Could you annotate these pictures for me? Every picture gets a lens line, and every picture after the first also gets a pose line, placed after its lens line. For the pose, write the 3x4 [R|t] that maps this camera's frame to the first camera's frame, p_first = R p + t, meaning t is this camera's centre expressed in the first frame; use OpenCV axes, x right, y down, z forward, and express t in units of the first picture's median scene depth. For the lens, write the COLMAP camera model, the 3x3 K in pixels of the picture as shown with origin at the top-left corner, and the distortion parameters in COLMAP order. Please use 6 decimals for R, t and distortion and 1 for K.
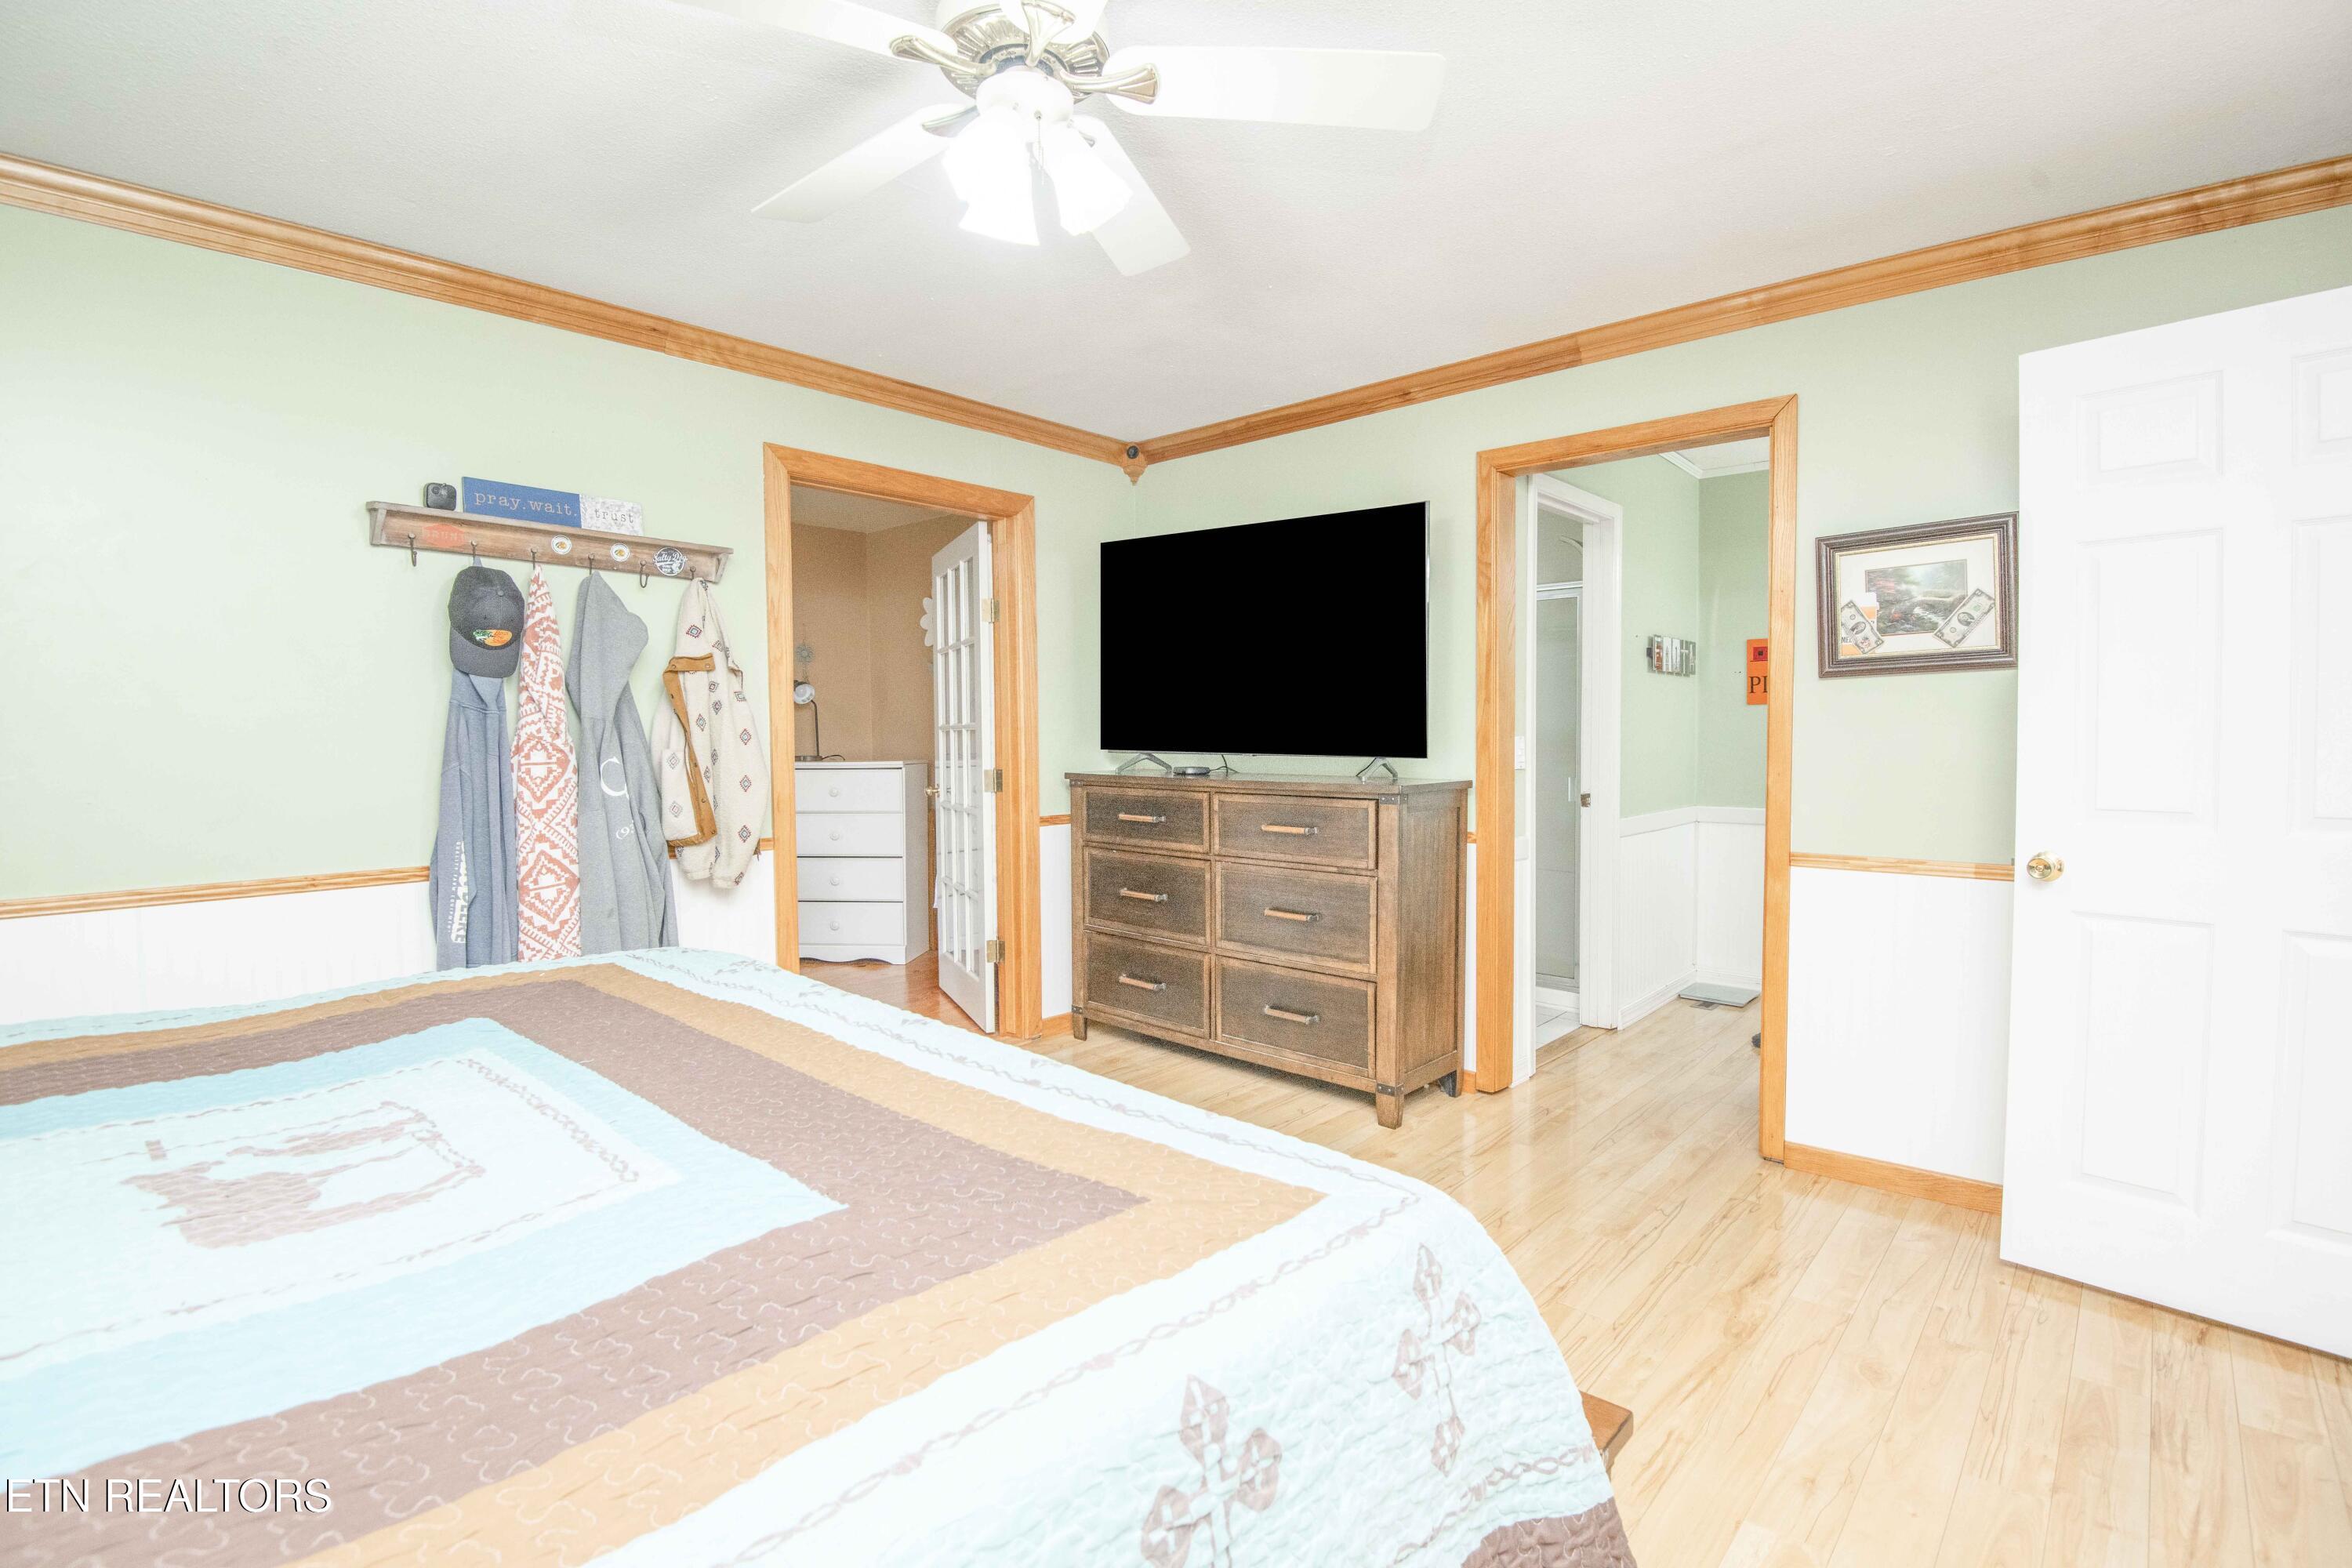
lens RADIAL K [[1084.6, 0, 1182.7], [0, 1084.6, 778.7], [0, 0, 1]] dist [-0.012010, -0.018236]
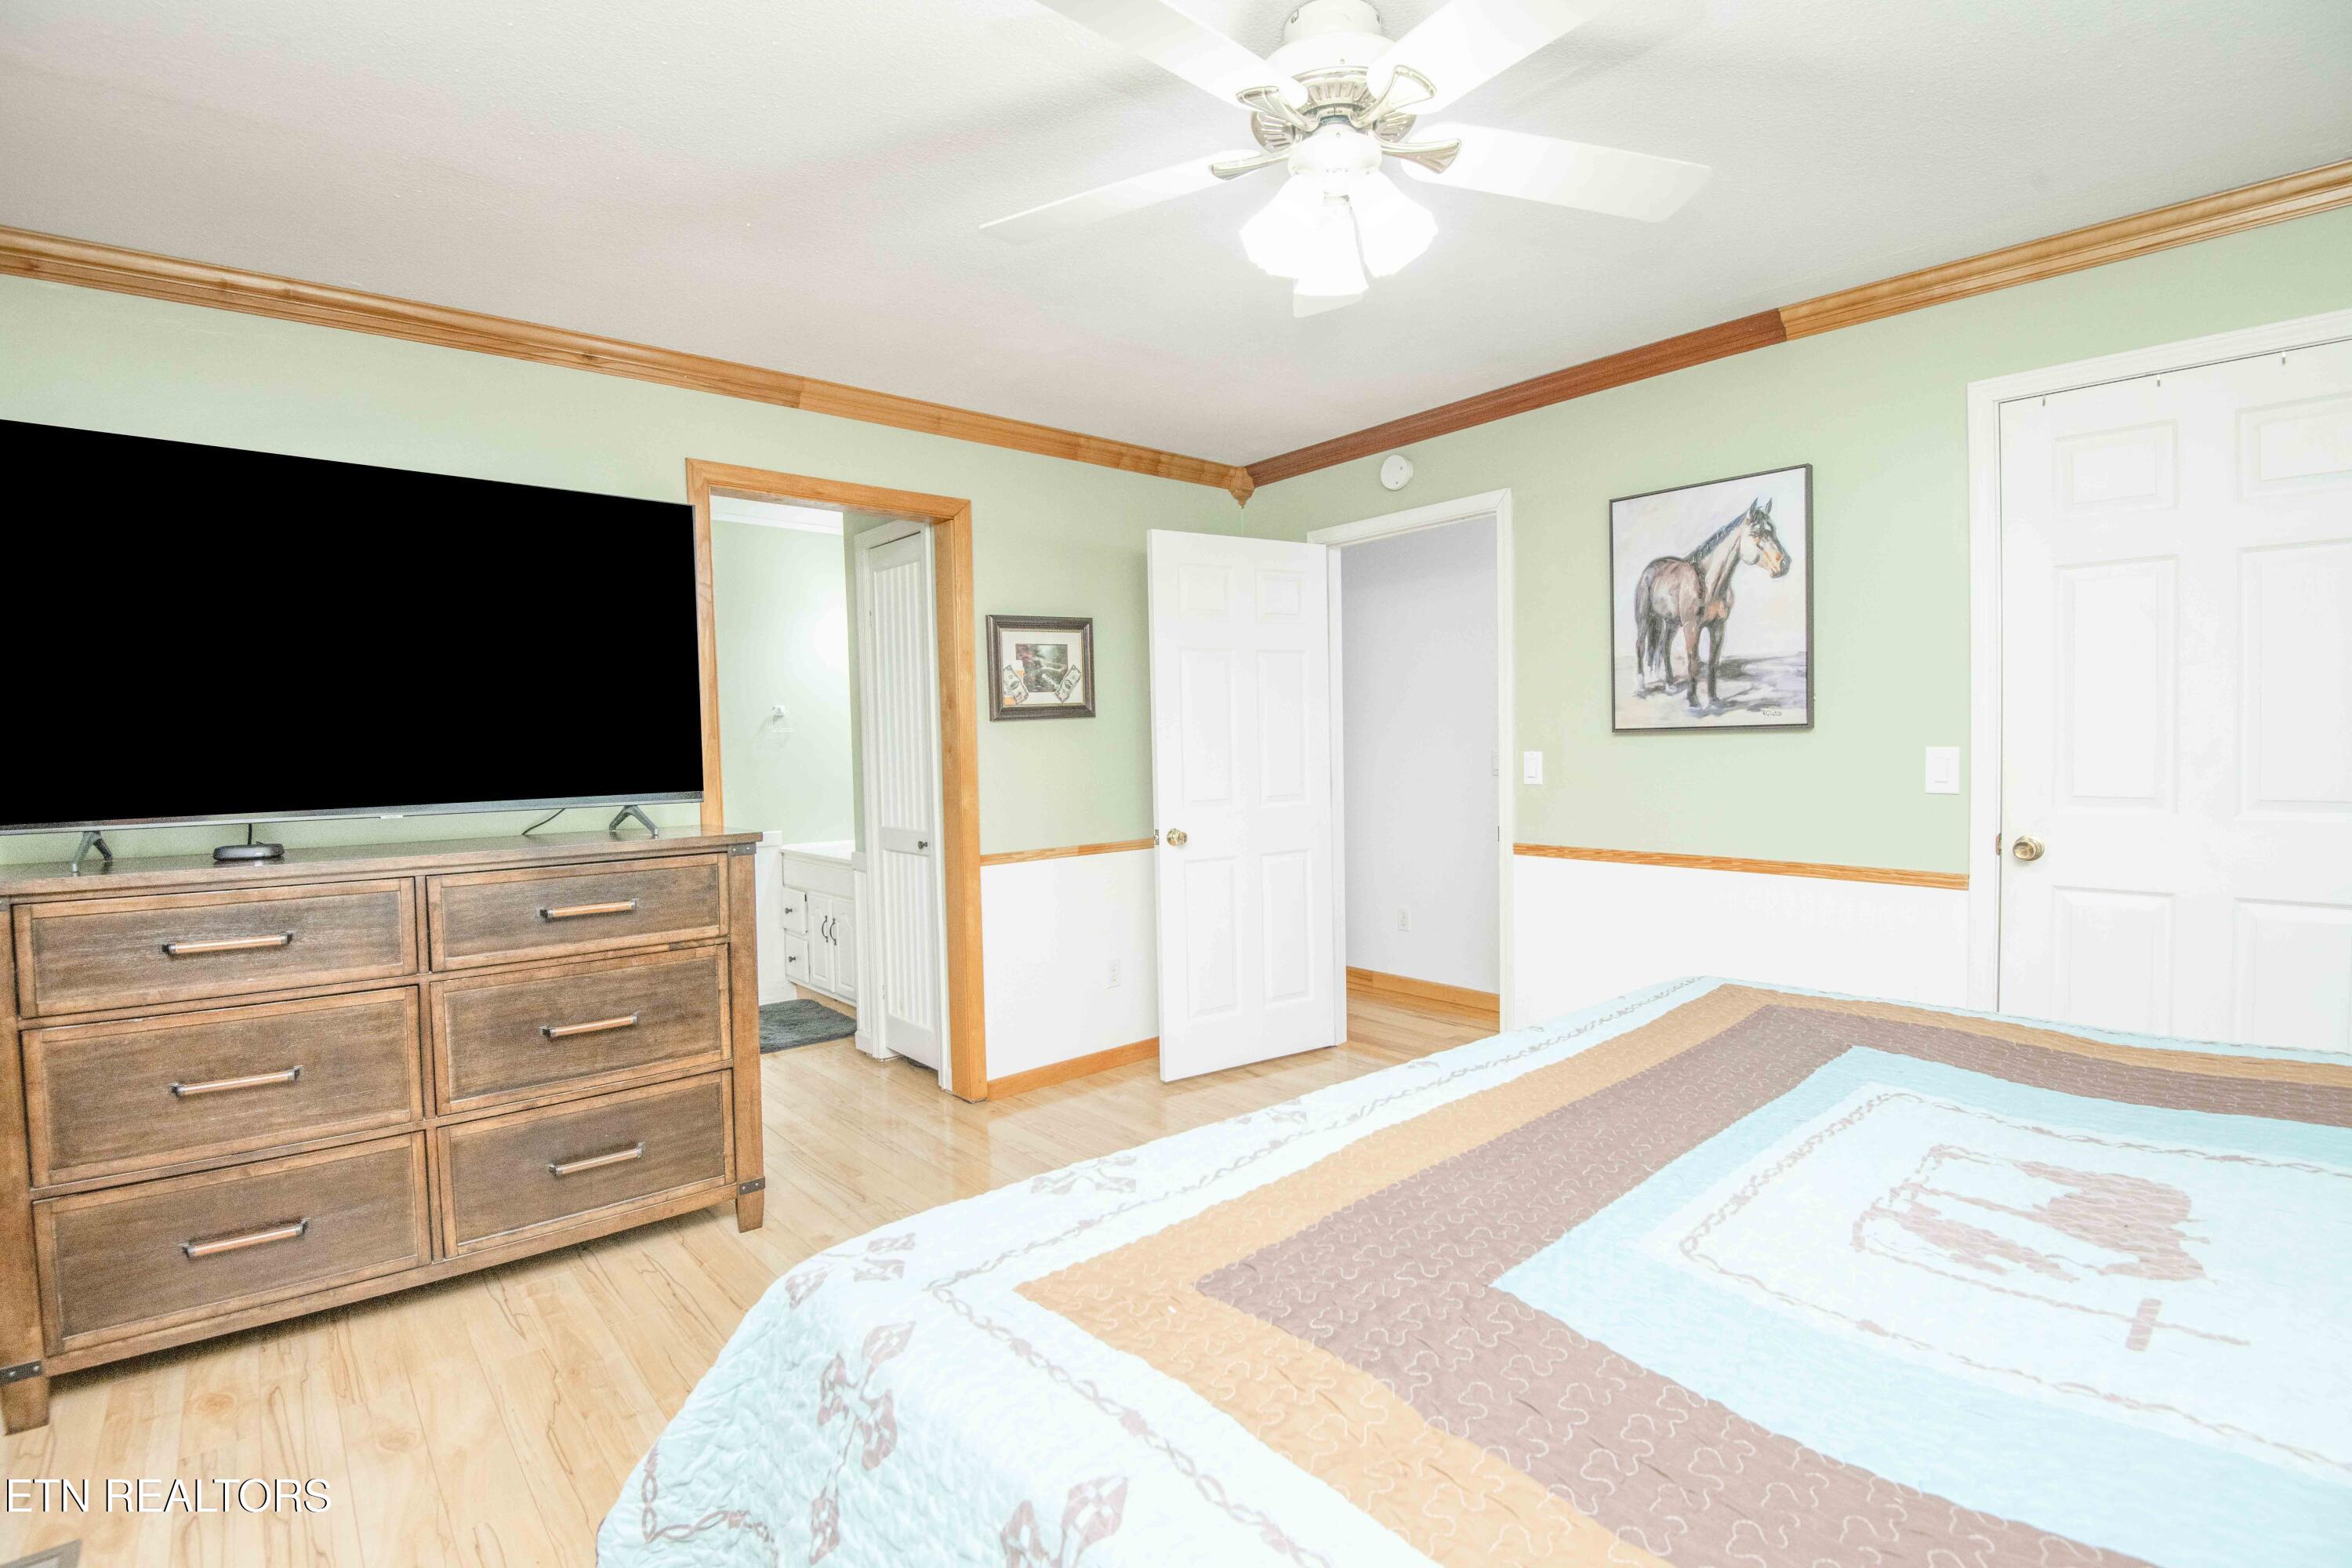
lens RADIAL K [[1084.6, 0, 1182.7], [0, 1084.6, 778.7], [0, 0, 1]] dist [-0.012010, -0.018236]
pose [[0.107474, -0.029233, 0.993778, -0.720123], [0.066576, 0.997536, 0.022144, -0.037164], [-0.991976, 0.063782, 0.109155, 0.639157]]
